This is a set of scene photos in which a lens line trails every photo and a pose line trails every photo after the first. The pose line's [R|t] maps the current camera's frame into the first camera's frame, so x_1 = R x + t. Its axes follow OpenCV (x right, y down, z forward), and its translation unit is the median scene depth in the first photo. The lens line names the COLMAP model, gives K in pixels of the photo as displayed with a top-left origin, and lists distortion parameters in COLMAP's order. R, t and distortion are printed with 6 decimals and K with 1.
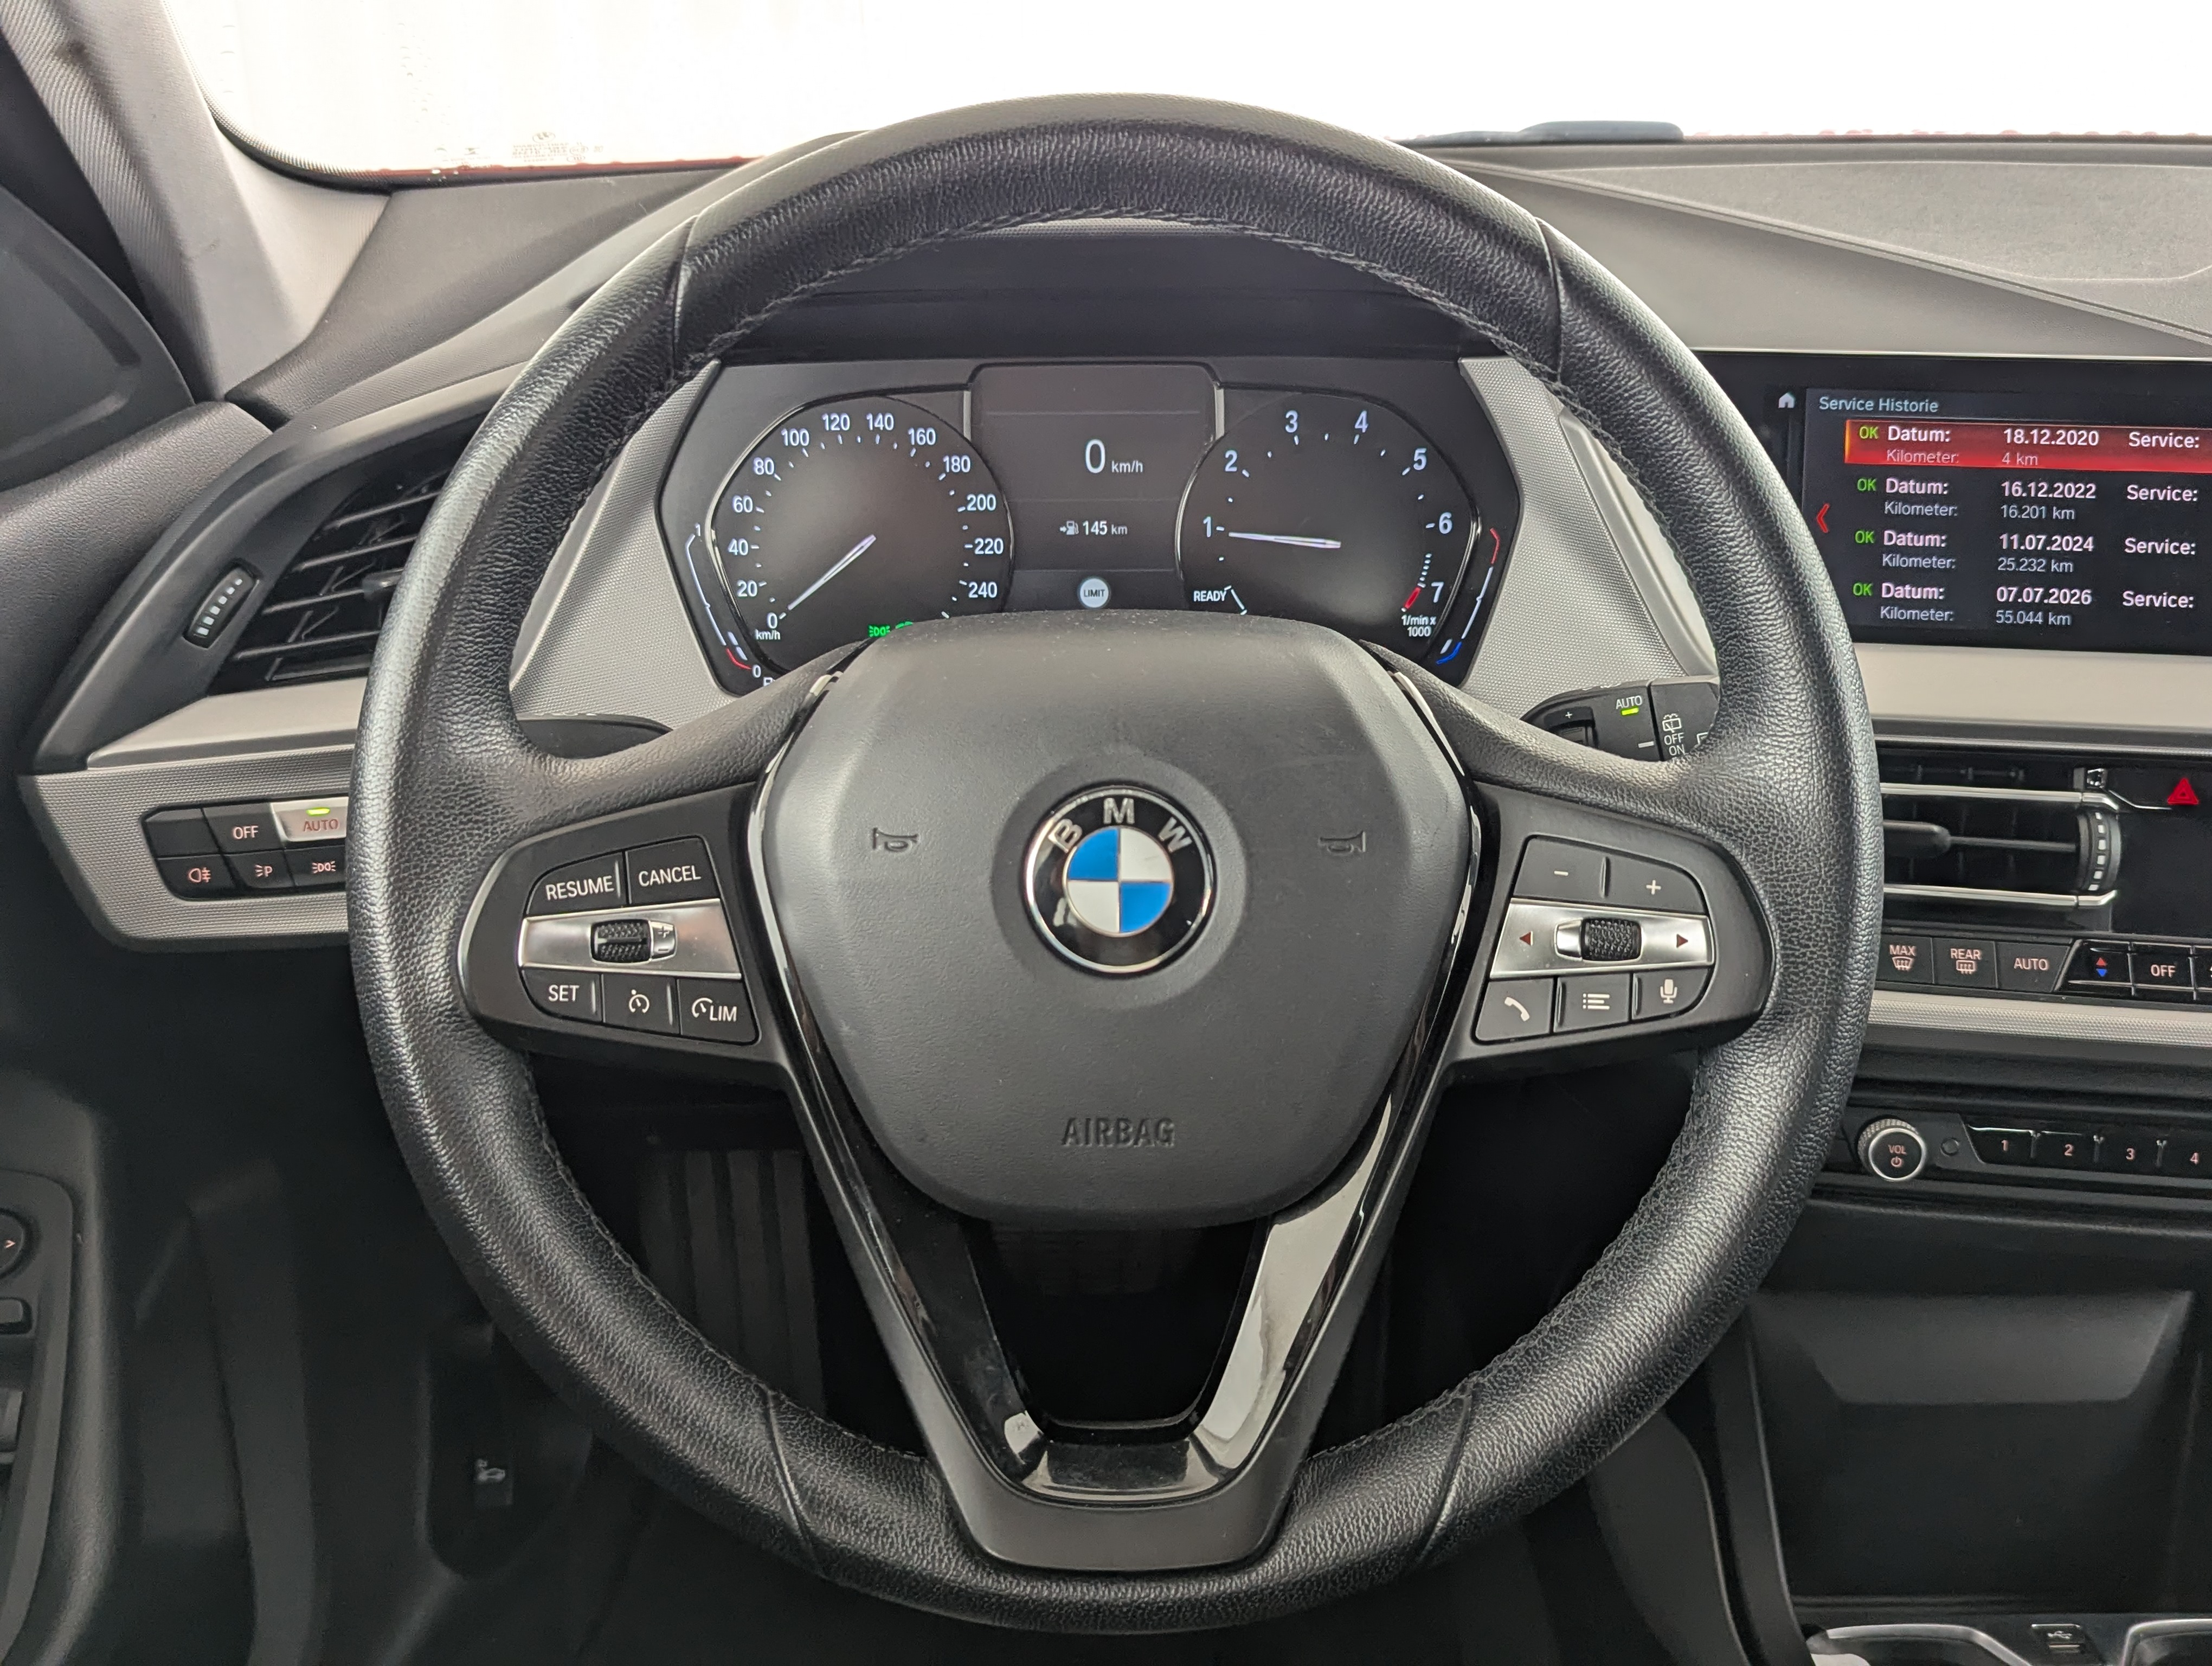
lens RADIAL K [[1937.5, 0, 1100.0], [0, 1937.5, 775.8], [0, 0, 1]] dist [0.002173, -0.018357]
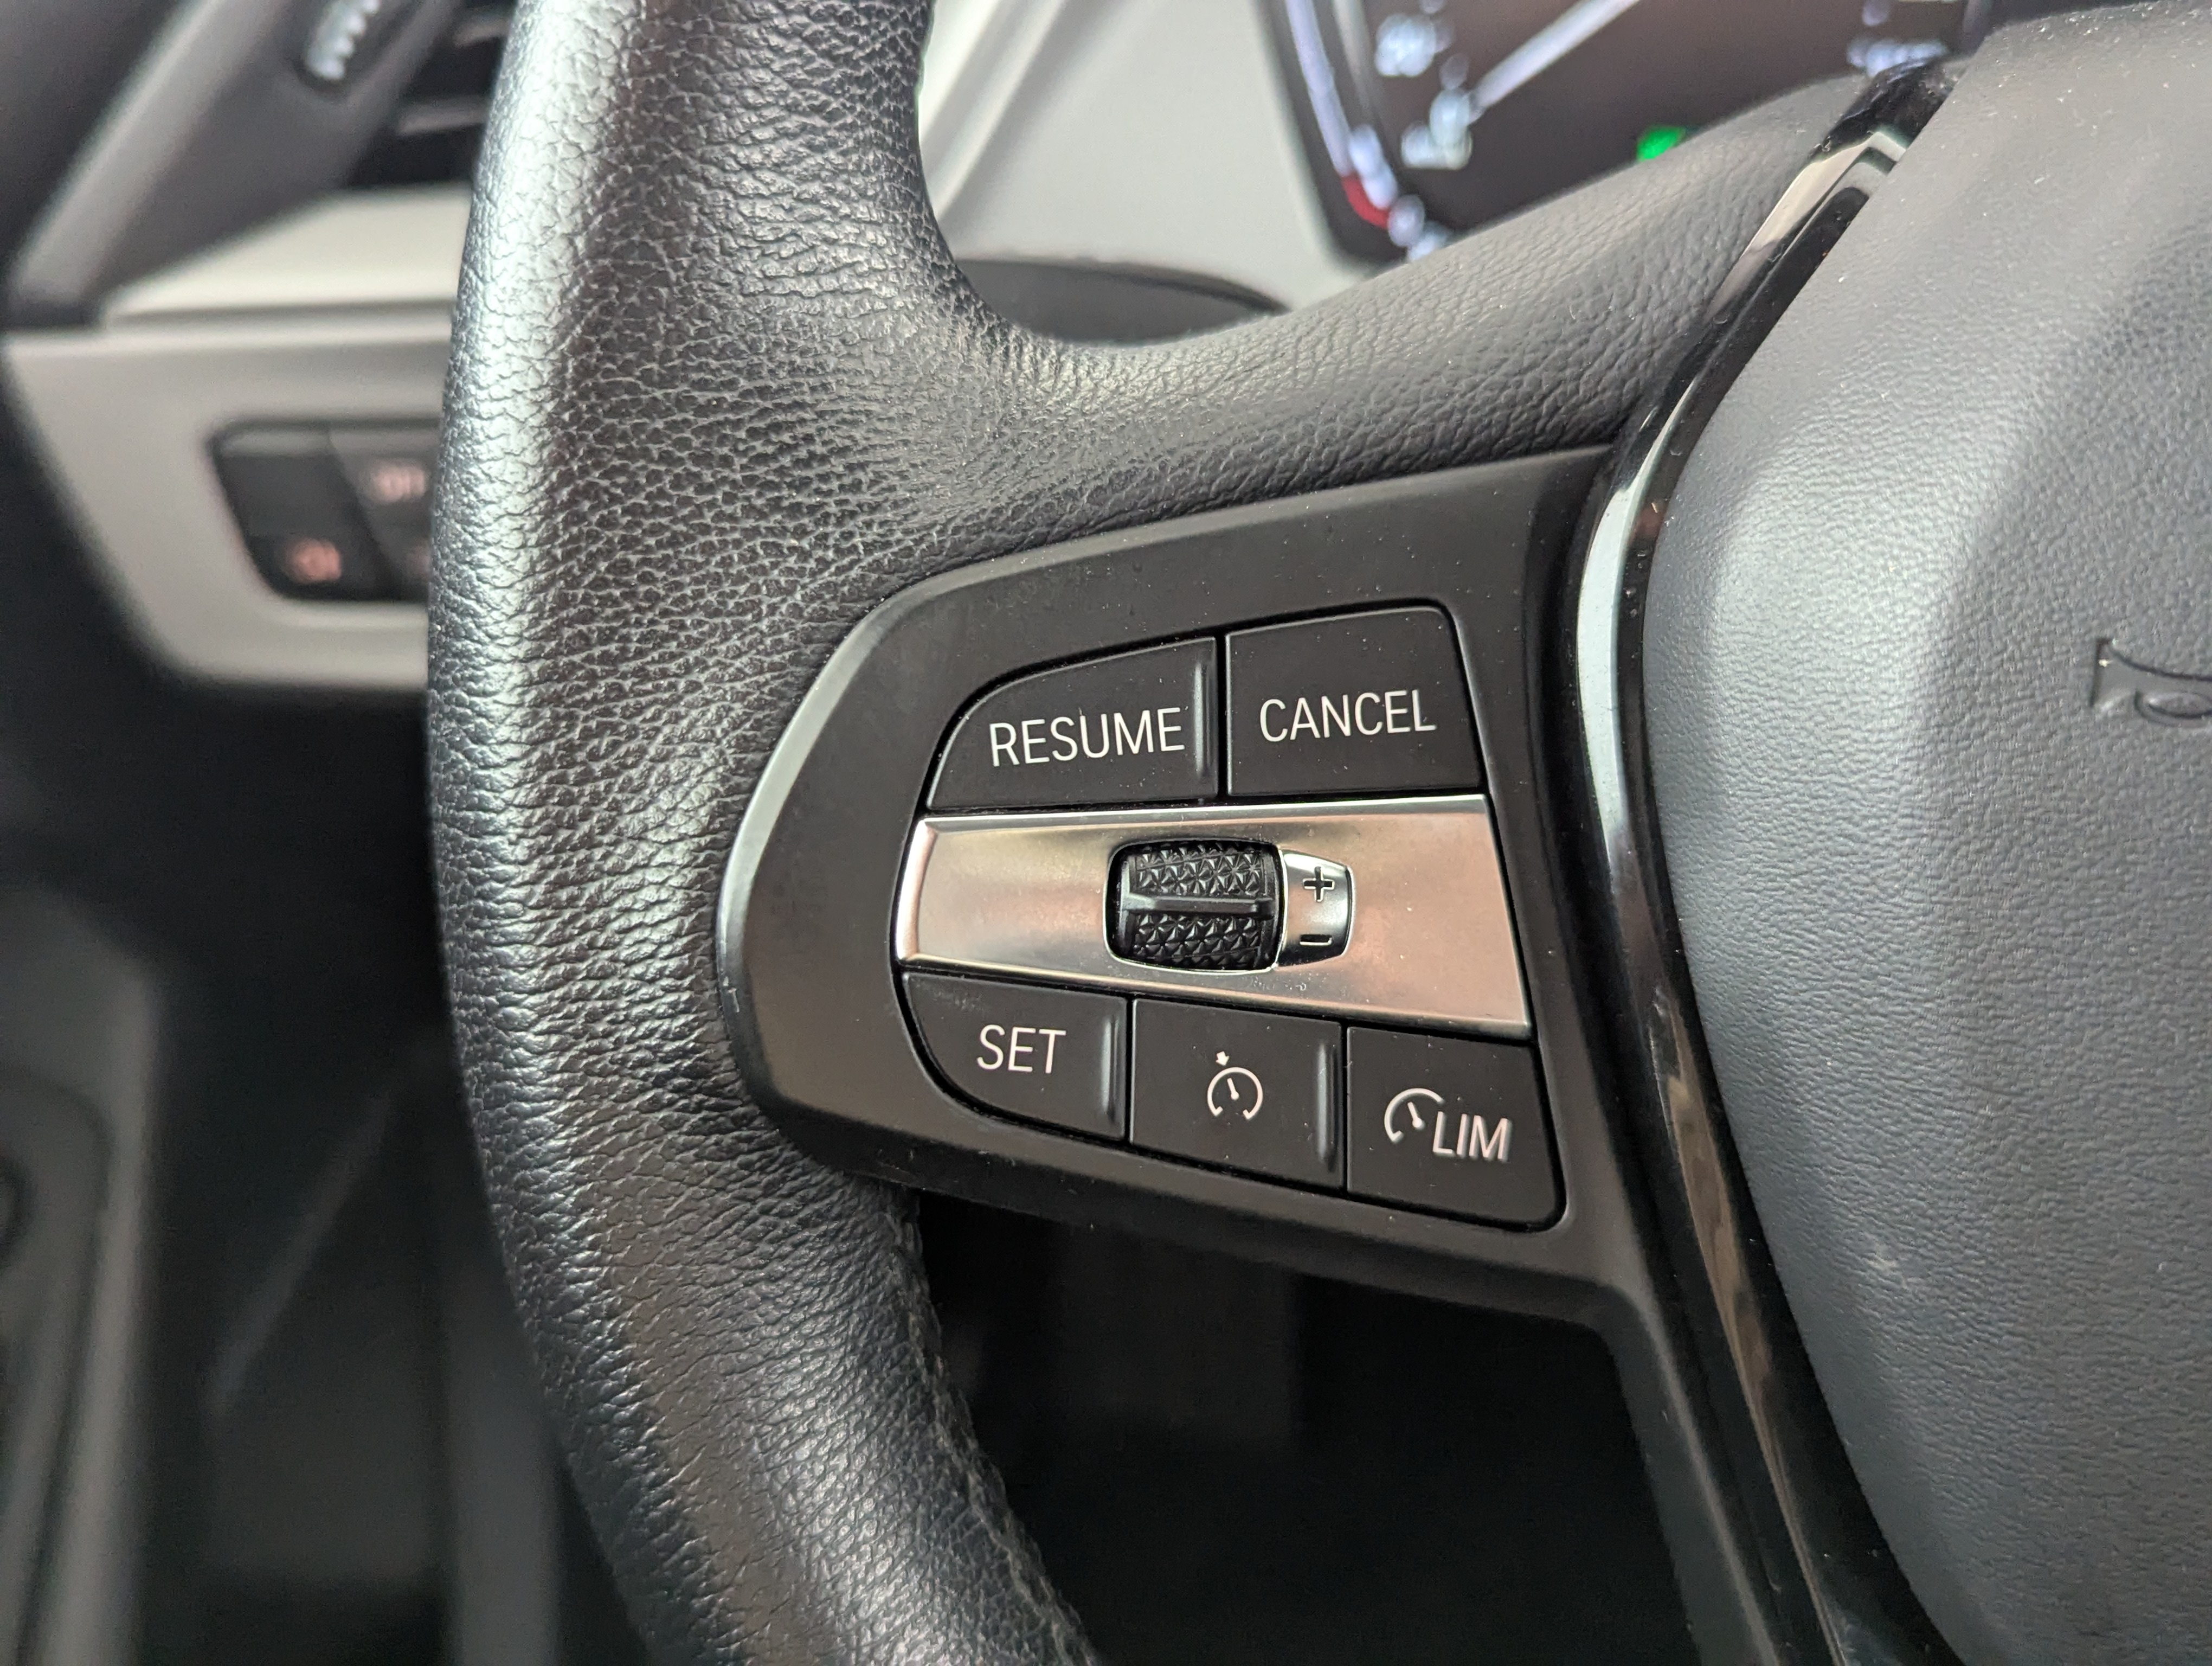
lens RADIAL K [[1937.5, 0, 1100.0], [0, 1937.5, 775.8], [0, 0, 1]] dist [0.002173, -0.018357]
pose [[0.977001, 0.101244, -0.187668, -0.201045], [-0.070375, 0.983878, 0.164414, 0.010157], [0.201289, -0.147426, 0.968374, 0.671279]]
